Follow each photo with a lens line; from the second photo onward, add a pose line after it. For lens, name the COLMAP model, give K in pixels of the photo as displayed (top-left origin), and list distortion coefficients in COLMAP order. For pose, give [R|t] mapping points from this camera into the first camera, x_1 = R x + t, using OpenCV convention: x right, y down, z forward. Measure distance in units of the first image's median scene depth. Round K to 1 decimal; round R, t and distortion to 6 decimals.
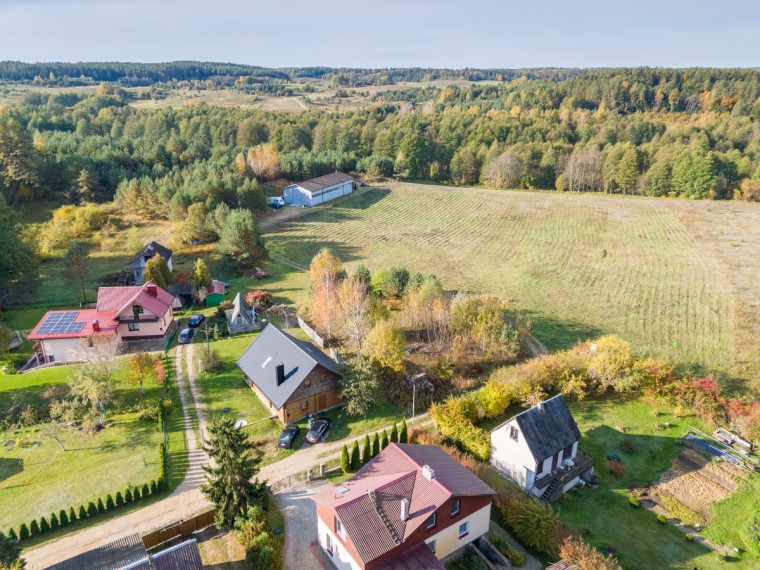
lens RADIAL K [[555.3, 0, 382.4], [0, 555.3, 284.5], [0, 0, 1]] dist [0.074496, -0.063349]
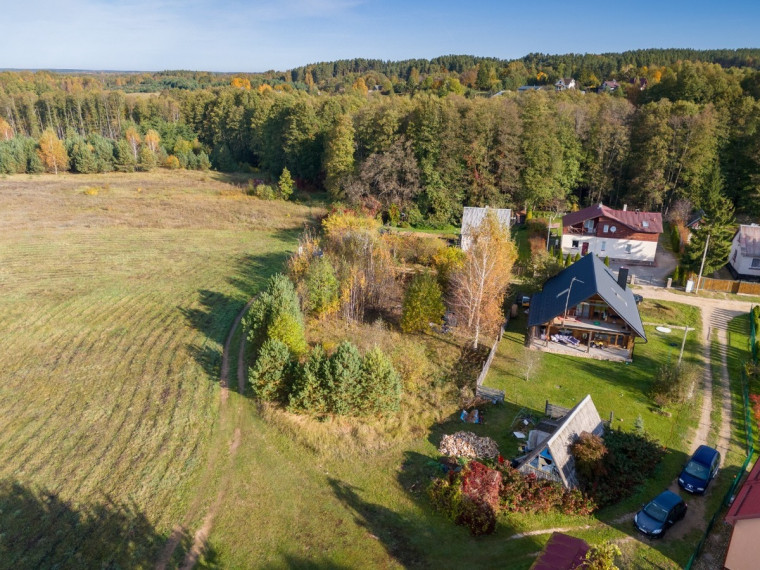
lens RADIAL K [[555.3, 0, 381.2], [0, 555.3, 284.4], [0, 0, 1]] dist [0.074496, -0.063349]
pose [[-0.617857, -0.287484, 0.731851, -0.457163], [0.261101, 0.802934, 0.535839, -0.325995], [-0.741673, 0.522159, -0.421036, 1.236694]]
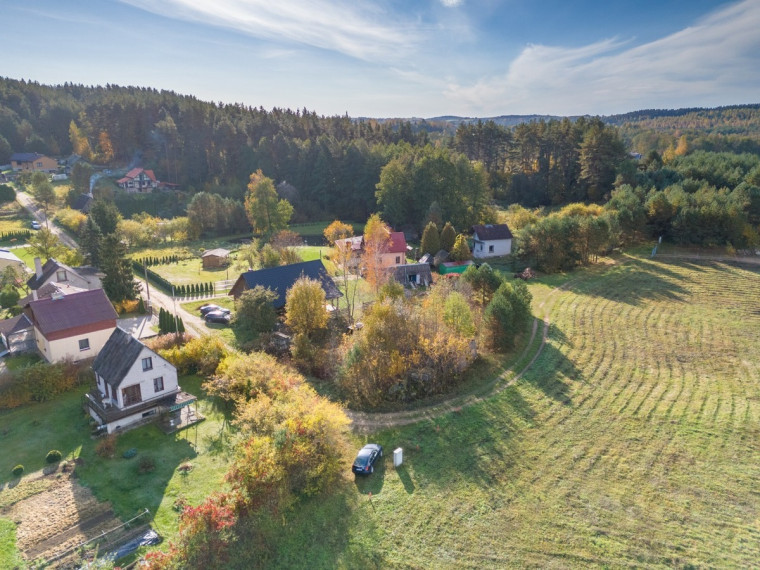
lens RADIAL K [[555.3, 0, 382.2], [0, 555.3, 286.9], [0, 0, 1]] dist [0.074496, -0.063349]
pose [[0.118612, 0.267890, -0.956120, 0.792352], [-0.345116, 0.914007, 0.213276, -0.146968], [0.931035, 0.304675, 0.200865, 0.742649]]
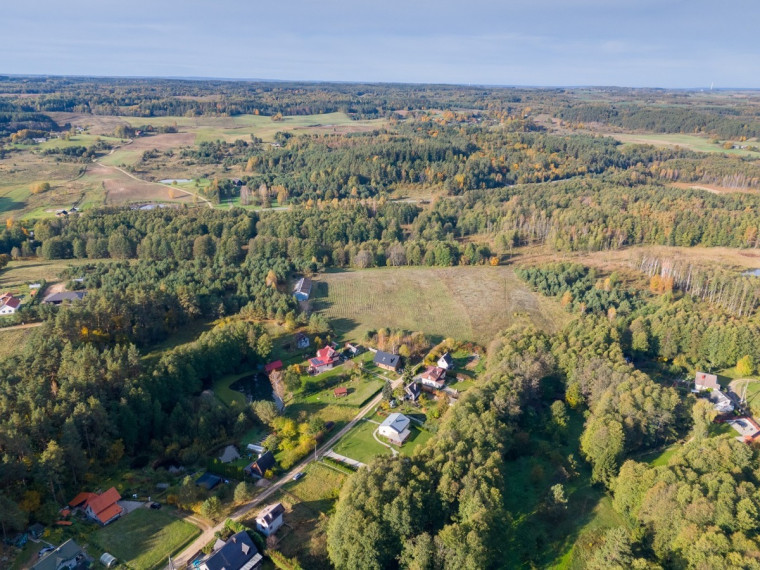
lens RADIAL K [[555.3, 0, 377.2], [0, 555.3, 287.8], [0, 0, 1]] dist [0.074496, -0.063349]
pose [[0.902067, -0.145431, 0.406356, -1.462371], [0.142378, 0.989086, 0.037920, -0.437238], [-0.407436, 0.023650, 0.912928, -2.211945]]
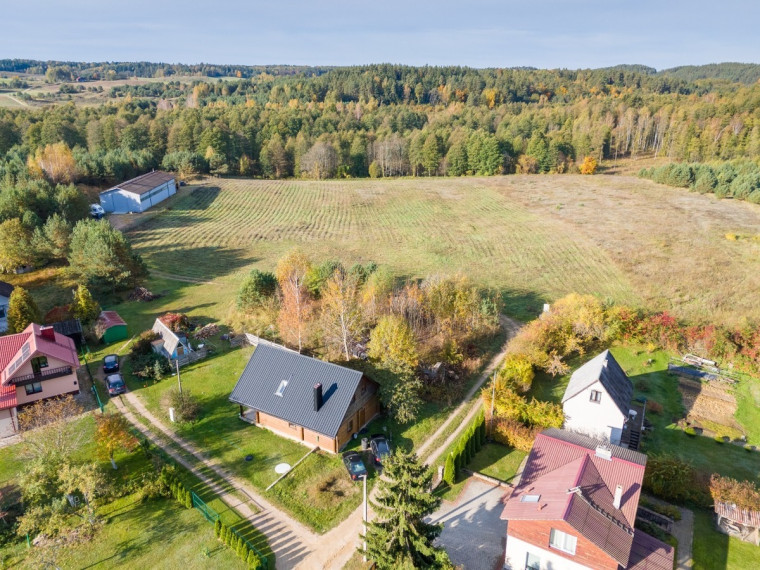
lens RADIAL K [[555.3, 0, 380.3], [0, 555.3, 285.1], [0, 0, 1]] dist [0.074496, -0.063349]
pose [[0.904025, -0.151653, 0.399674, -0.293187], [0.149875, 0.988053, 0.035905, -0.014040], [-0.400344, 0.027442, 0.915954, 0.142479]]
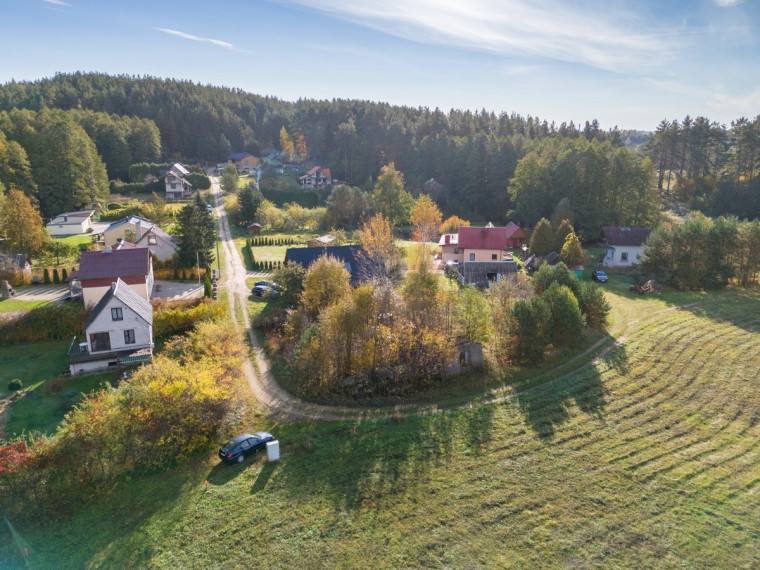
lens RADIAL K [[555.3, 0, 378.4], [0, 555.3, 285.3], [0, 0, 1]] dist [0.074496, -0.063349]
pose [[-0.275638, 0.233332, -0.932513, 0.692499], [-0.339422, 0.883980, 0.321516, -0.177275], [0.899342, 0.405137, -0.164461, 1.000886]]
